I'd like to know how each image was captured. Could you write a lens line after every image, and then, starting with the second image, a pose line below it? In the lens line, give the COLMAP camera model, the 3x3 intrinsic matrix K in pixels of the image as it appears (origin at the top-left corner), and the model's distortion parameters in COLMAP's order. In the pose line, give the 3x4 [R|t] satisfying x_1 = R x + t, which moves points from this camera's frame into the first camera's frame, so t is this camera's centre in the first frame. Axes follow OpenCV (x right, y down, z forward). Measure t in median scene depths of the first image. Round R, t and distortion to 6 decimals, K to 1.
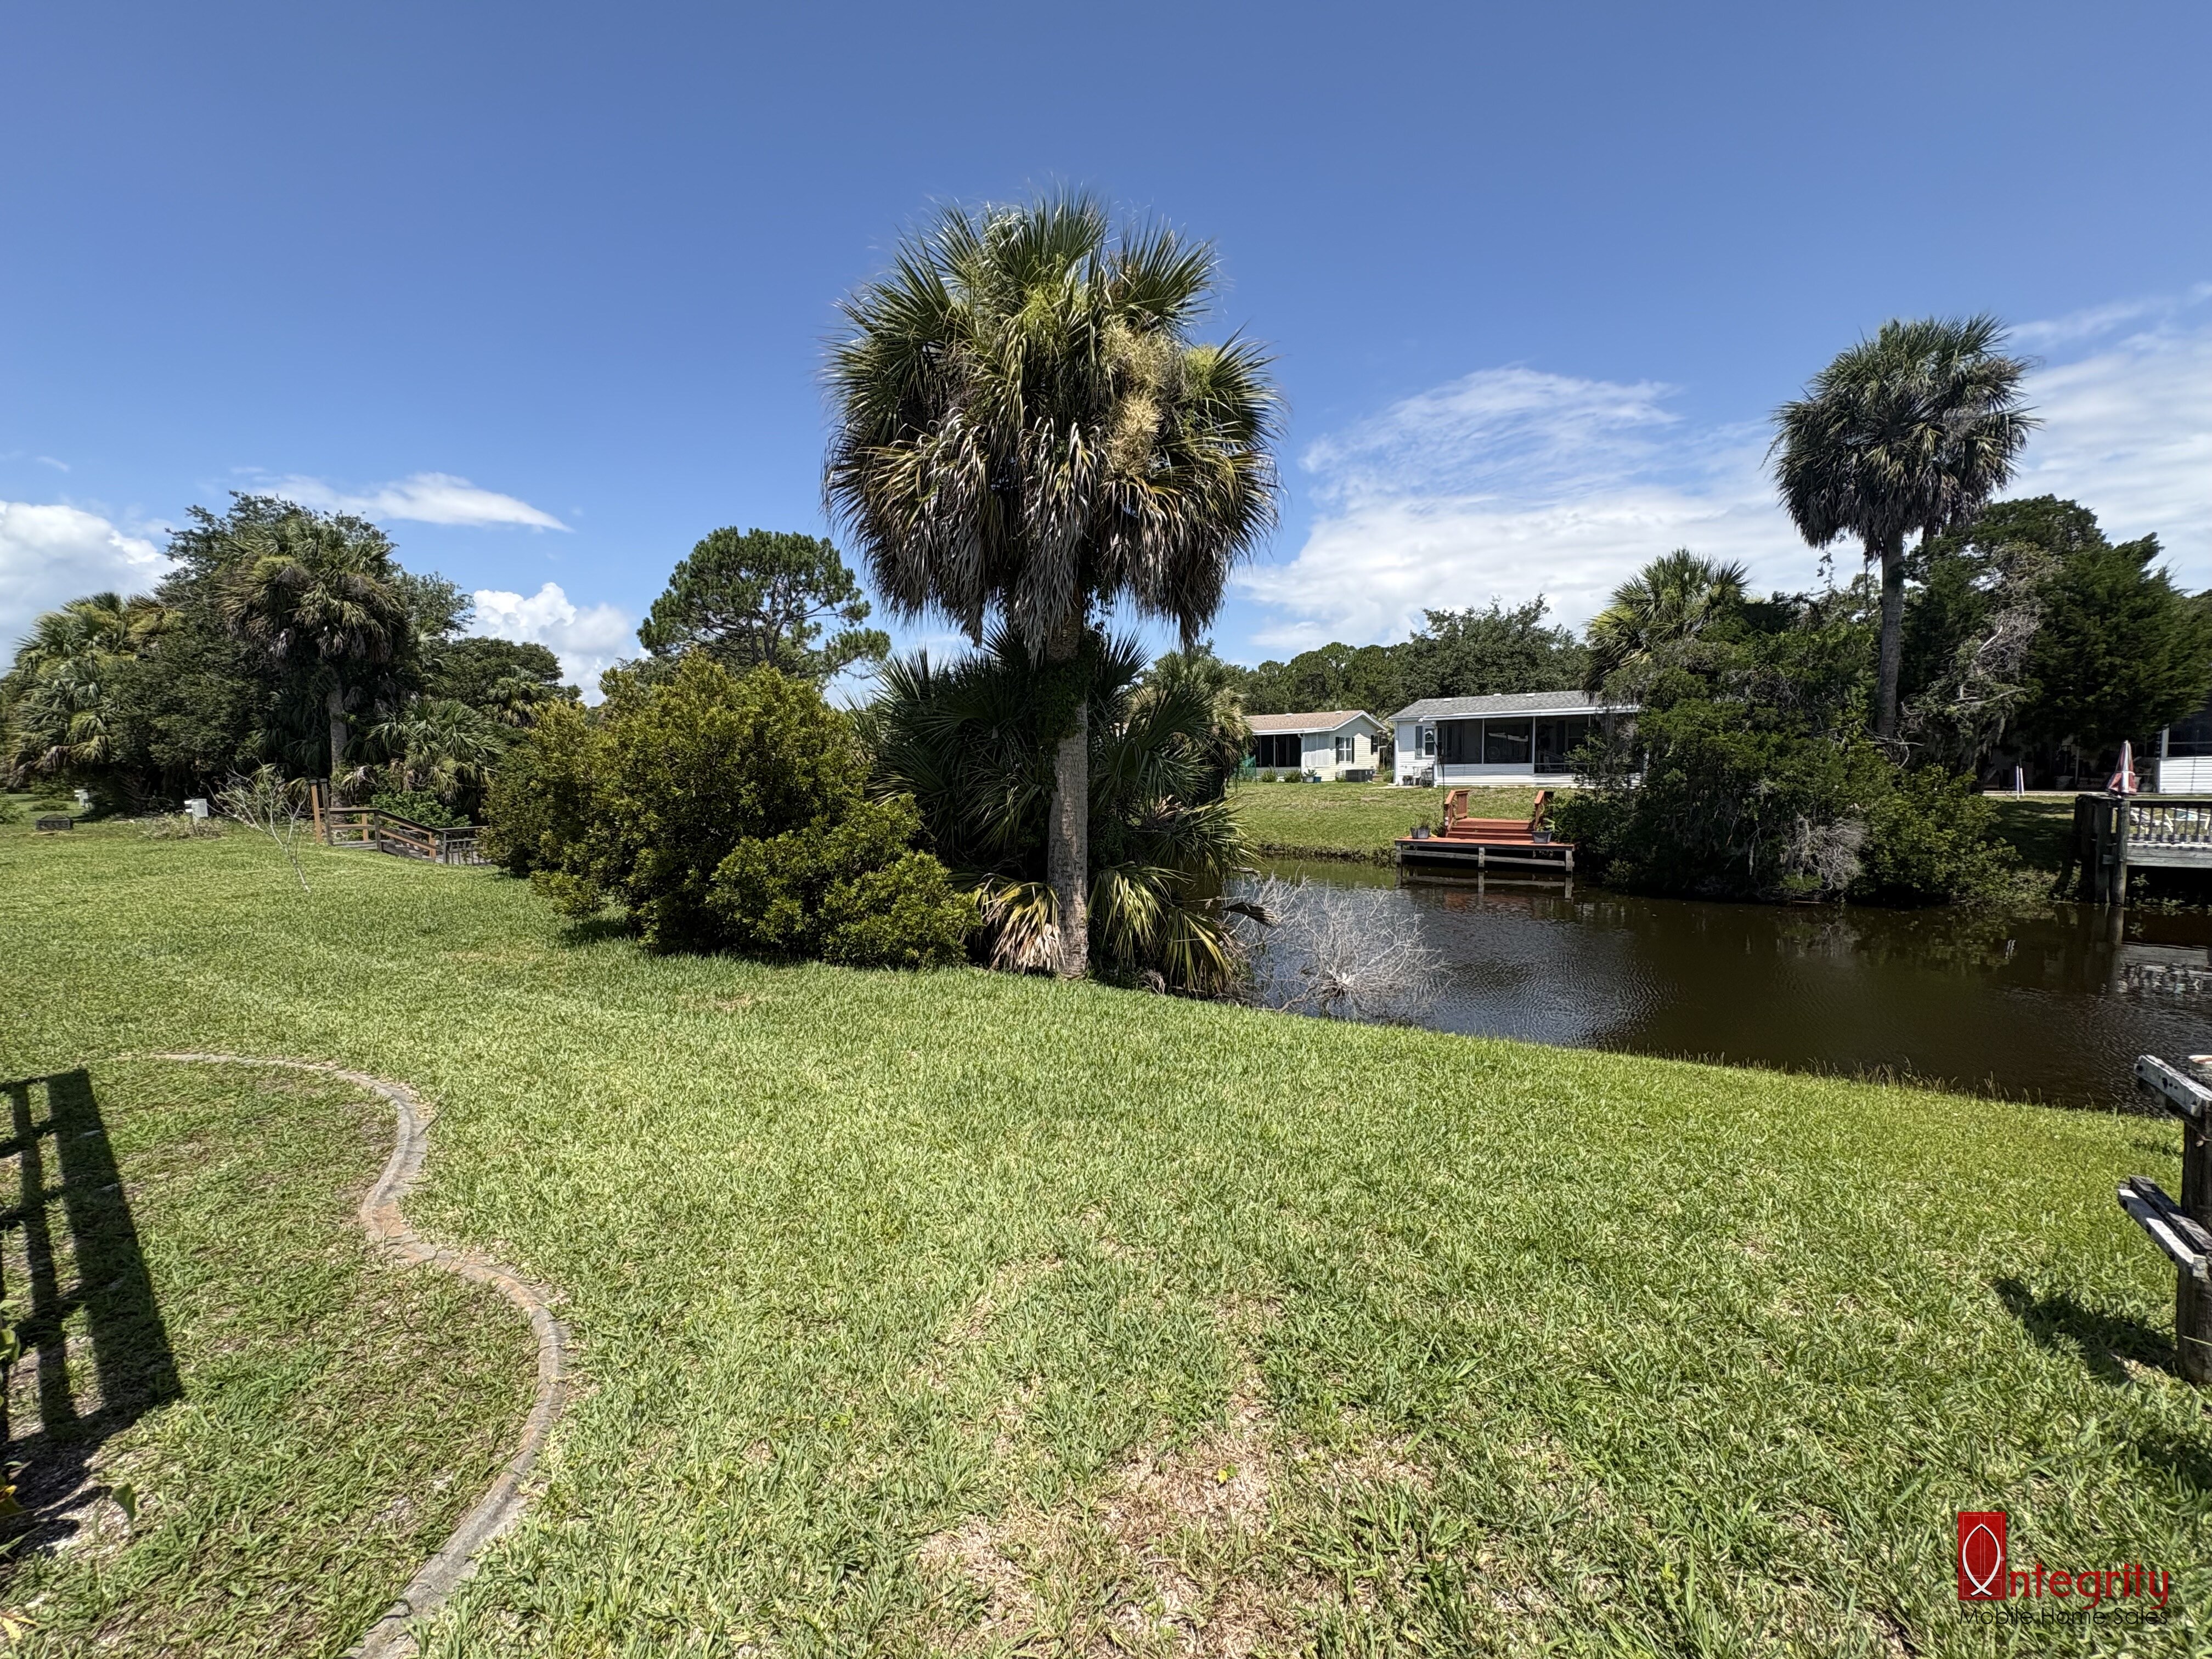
lens RADIAL K [[892.2, 0, 1110.9], [0, 892.2, 833.2], [0, 0, 1]] dist [-0.001540, 0.000352]
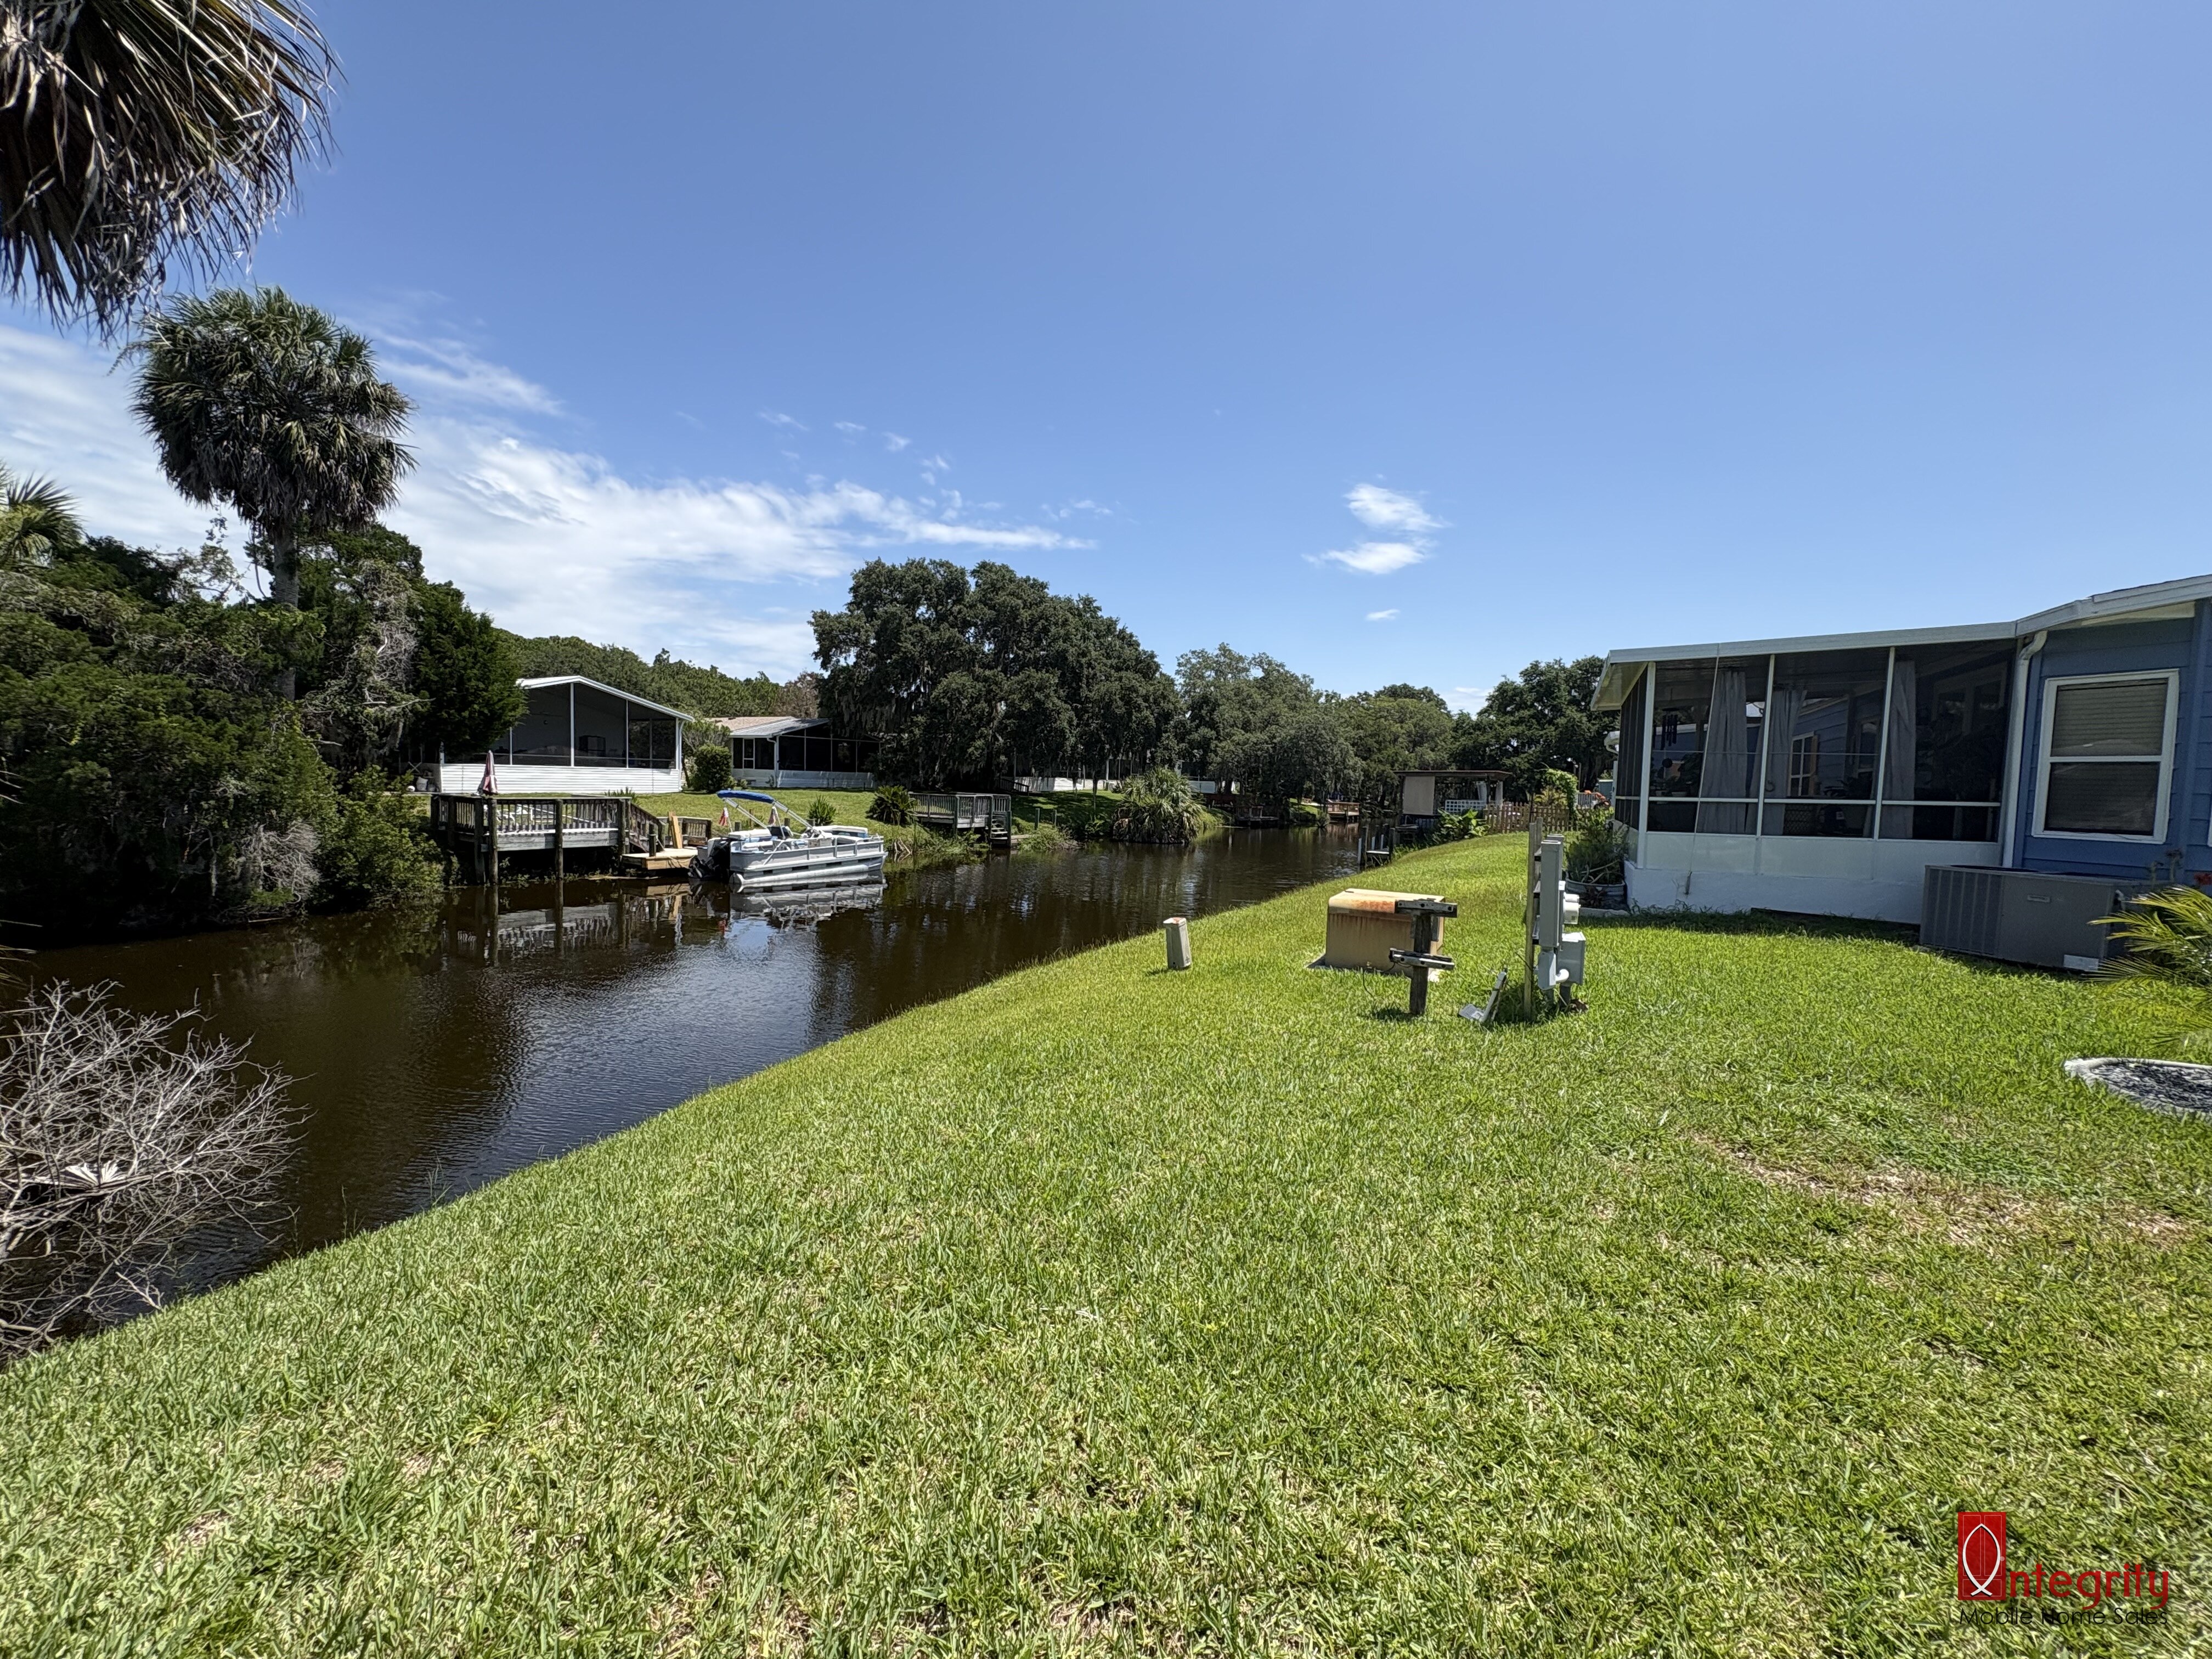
lens RADIAL K [[892.2, 0, 1110.9], [0, 892.2, 833.2], [0, 0, 1]] dist [-0.001540, 0.000352]
pose [[-0.107479, -0.046953, 0.993098, -0.170171], [0.047462, 0.997503, 0.052298, -0.012593], [-0.993074, 0.052755, -0.104982, 0.268884]]
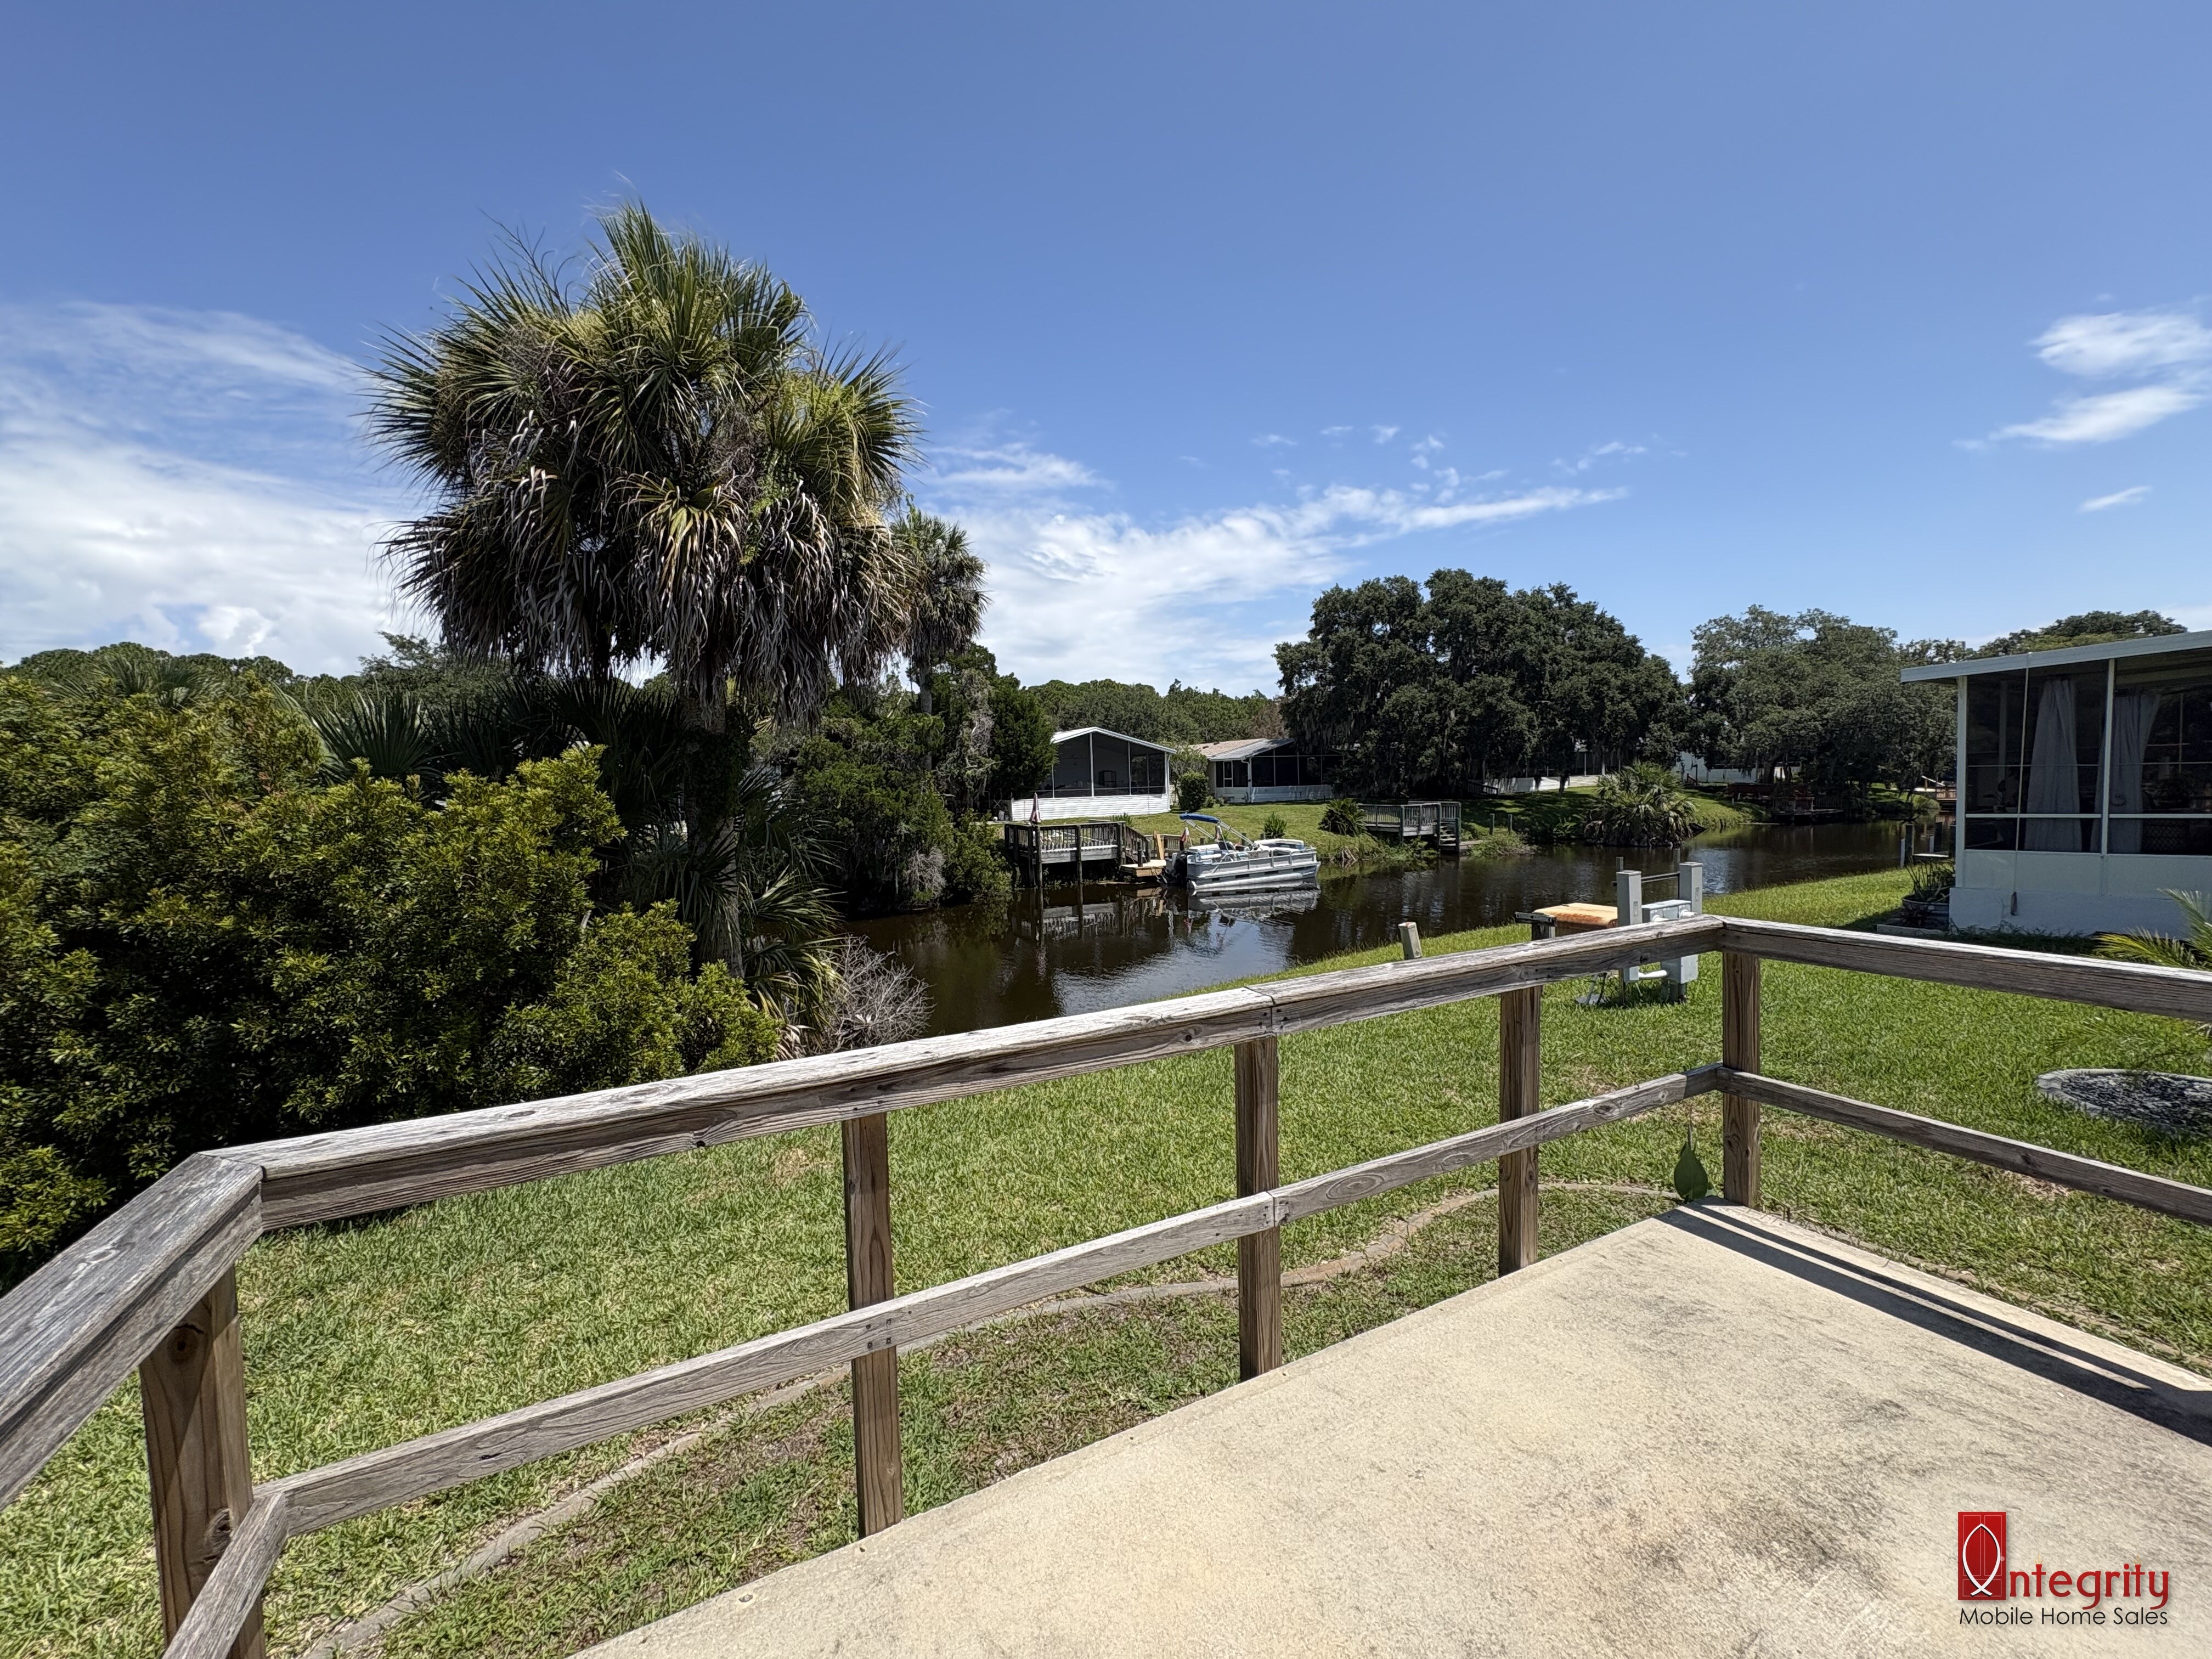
lens RADIAL K [[904.9, 0, 1102.5], [0, 904.9, 817.3], [0, 0, 1]] dist [-0.000838, -0.000587]
pose [[0.430242, -0.034195, 0.902066, -0.378585], [0.089923, 0.995935, -0.005135, -0.032806], [-0.898224, 0.083326, 0.431568, 0.117409]]
